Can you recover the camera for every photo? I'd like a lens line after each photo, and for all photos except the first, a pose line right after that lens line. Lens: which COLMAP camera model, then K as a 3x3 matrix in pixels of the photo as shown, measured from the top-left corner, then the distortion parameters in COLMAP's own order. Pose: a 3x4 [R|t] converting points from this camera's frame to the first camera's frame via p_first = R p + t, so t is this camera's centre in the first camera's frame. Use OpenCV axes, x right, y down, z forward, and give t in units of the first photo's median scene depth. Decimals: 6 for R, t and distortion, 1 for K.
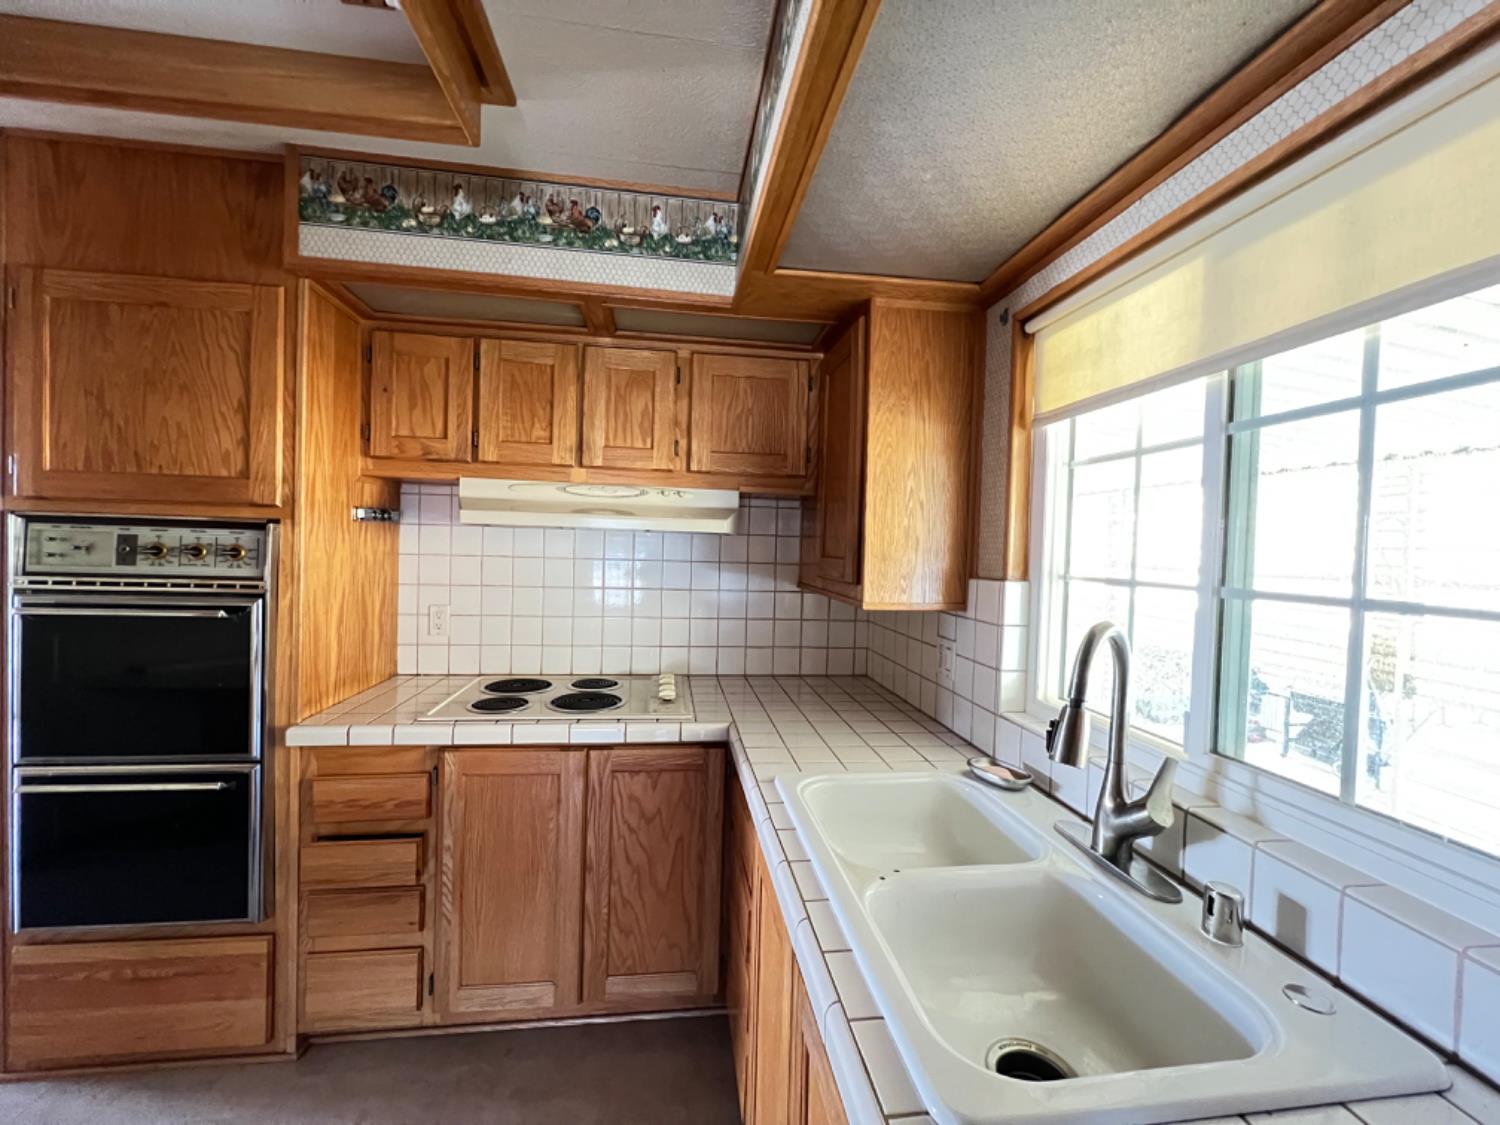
lens RADIAL K [[613.3, 0, 750.0], [0, 613.3, 562.5], [0, 0, 1]] dist [0.001497, 0.000049]
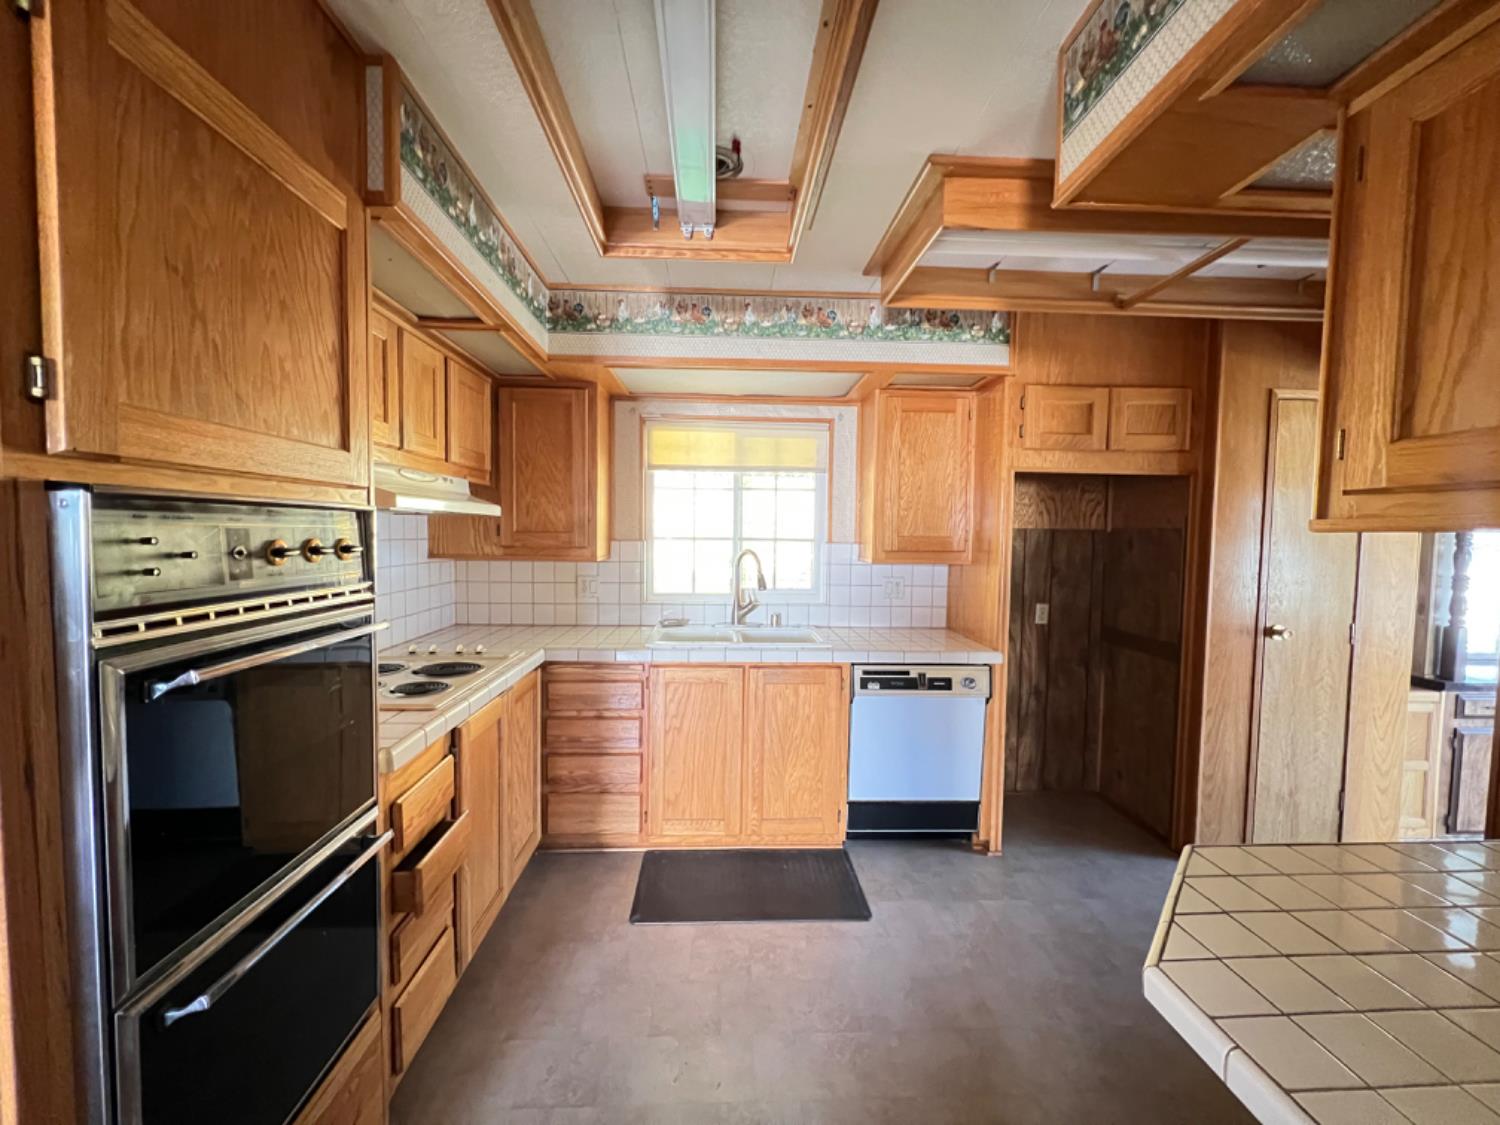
lens RADIAL K [[604.8, 0, 750.0], [0, 604.8, 562.5], [0, 0, 1]] dist [0.000046, 0.000059]
pose [[0.083793, -0.077126, 0.993494, -1.566560], [0.011037, 0.997011, 0.076469, -0.051811], [-0.996422, 0.004558, 0.084394, 0.444389]]
